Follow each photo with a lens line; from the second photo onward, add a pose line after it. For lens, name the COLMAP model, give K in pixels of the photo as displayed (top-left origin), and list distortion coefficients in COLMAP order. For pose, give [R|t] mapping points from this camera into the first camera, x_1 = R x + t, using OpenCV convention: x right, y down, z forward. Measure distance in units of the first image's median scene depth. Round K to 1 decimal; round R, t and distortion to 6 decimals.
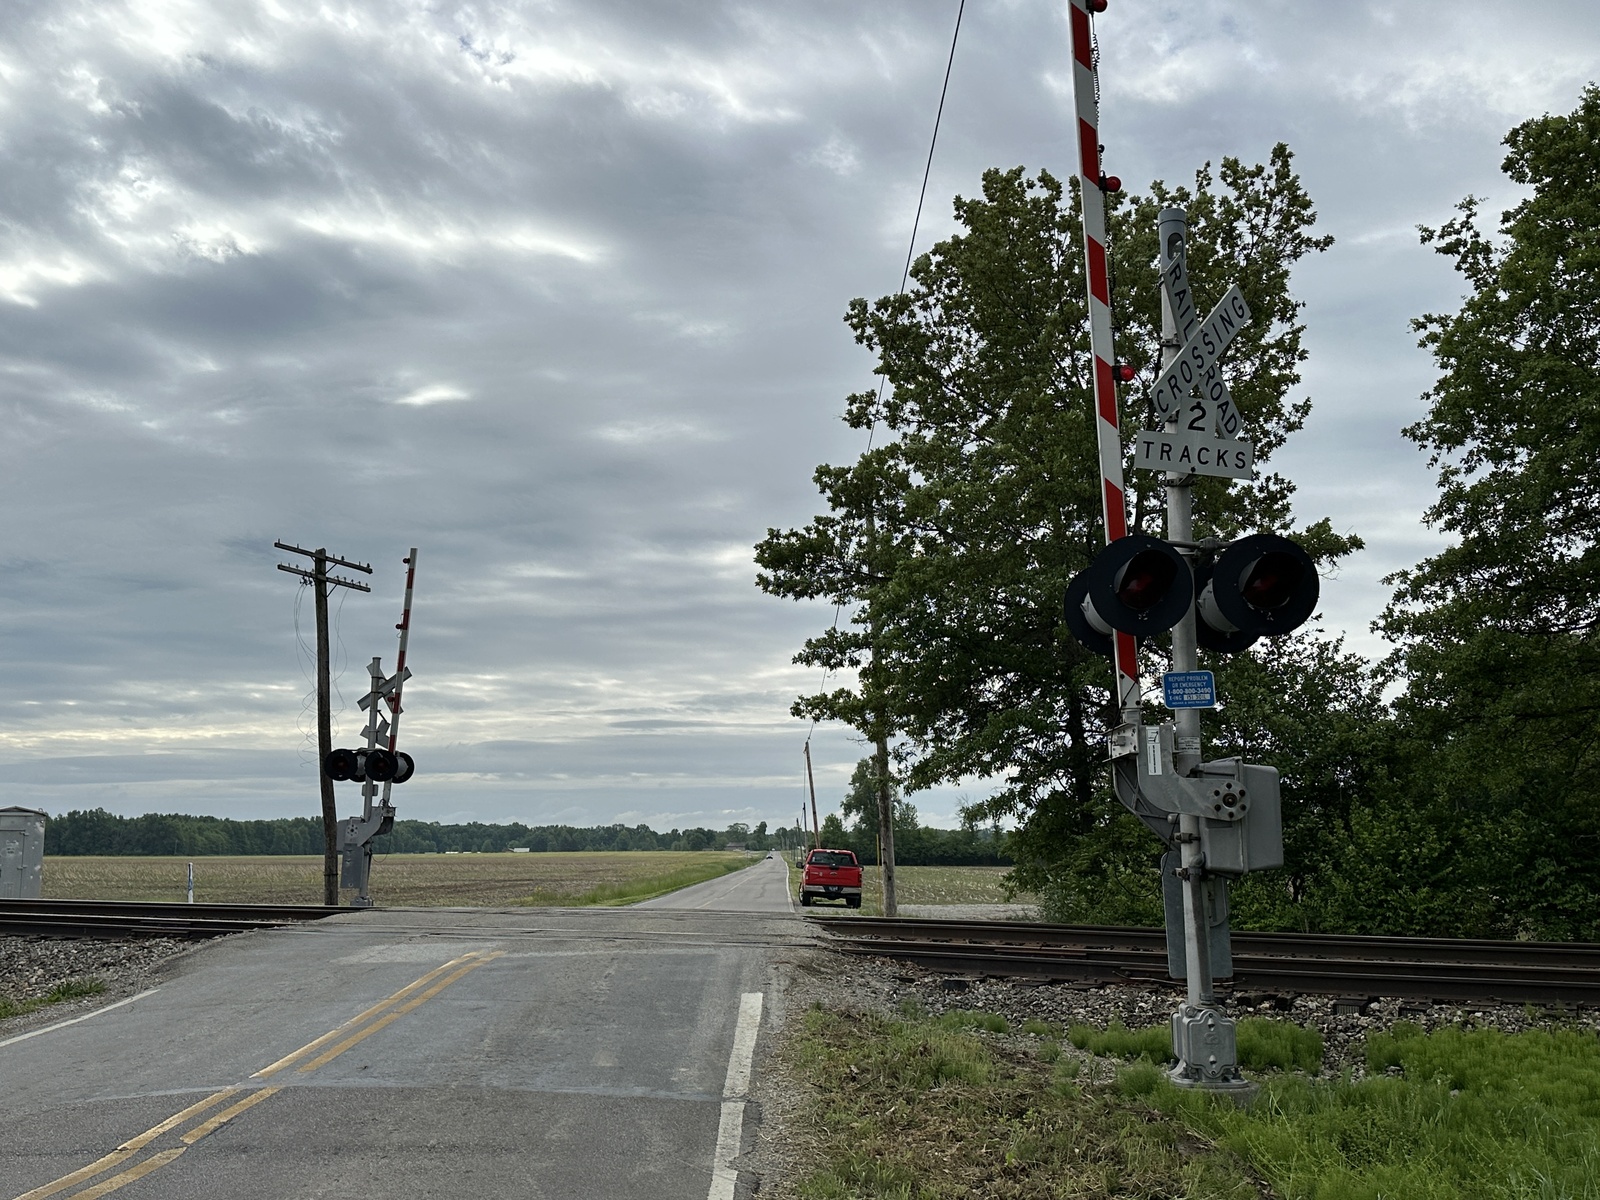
lens RADIAL K [[1507.5, 0, 802.7], [0, 1507.5, 602.4], [0, 0, 1]] dist [0.033894, 0.000000]
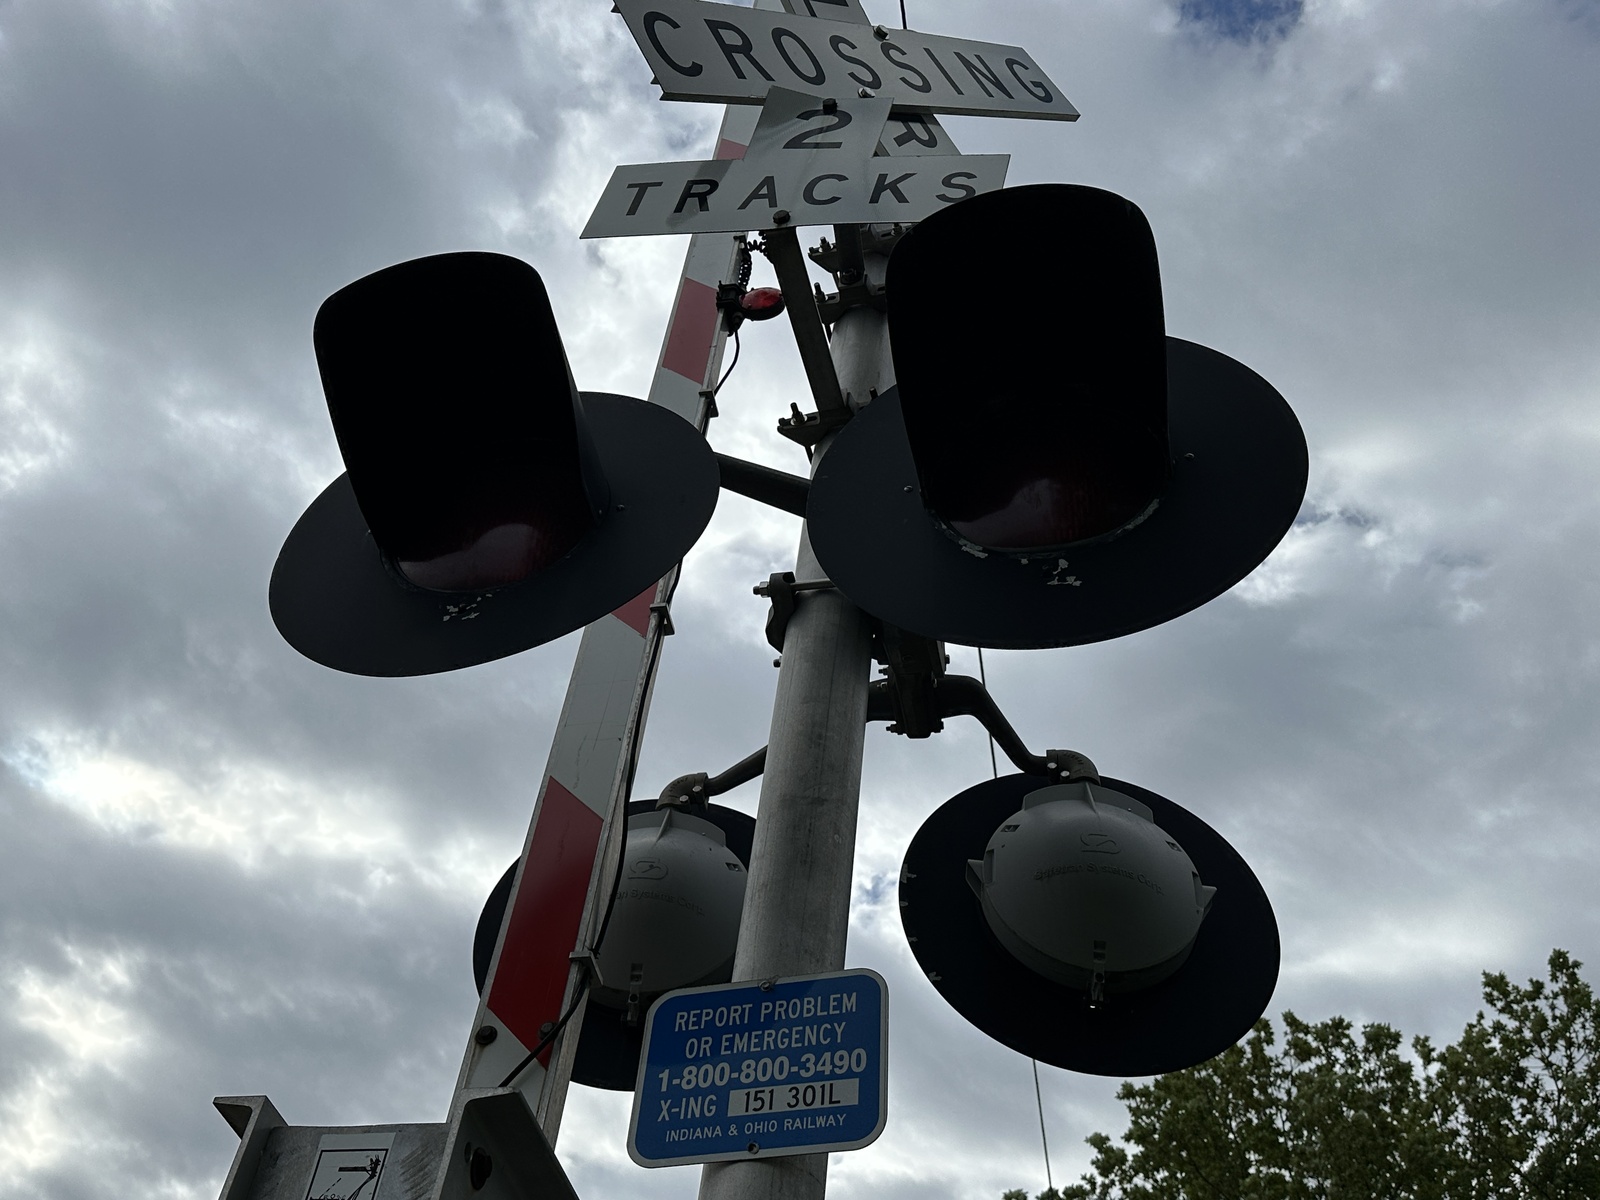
lens RADIAL K [[1516.3, 0, 811.1], [0, 1516.3, 598.7], [0, 0, 1]] dist [0.128617, 0.000000]
pose [[0.985624, -0.083752, -0.146733, 0.087654], [-0.023567, 0.791841, -0.610272, 0.037750], [0.167301, 0.604957, 0.778484, 0.252434]]
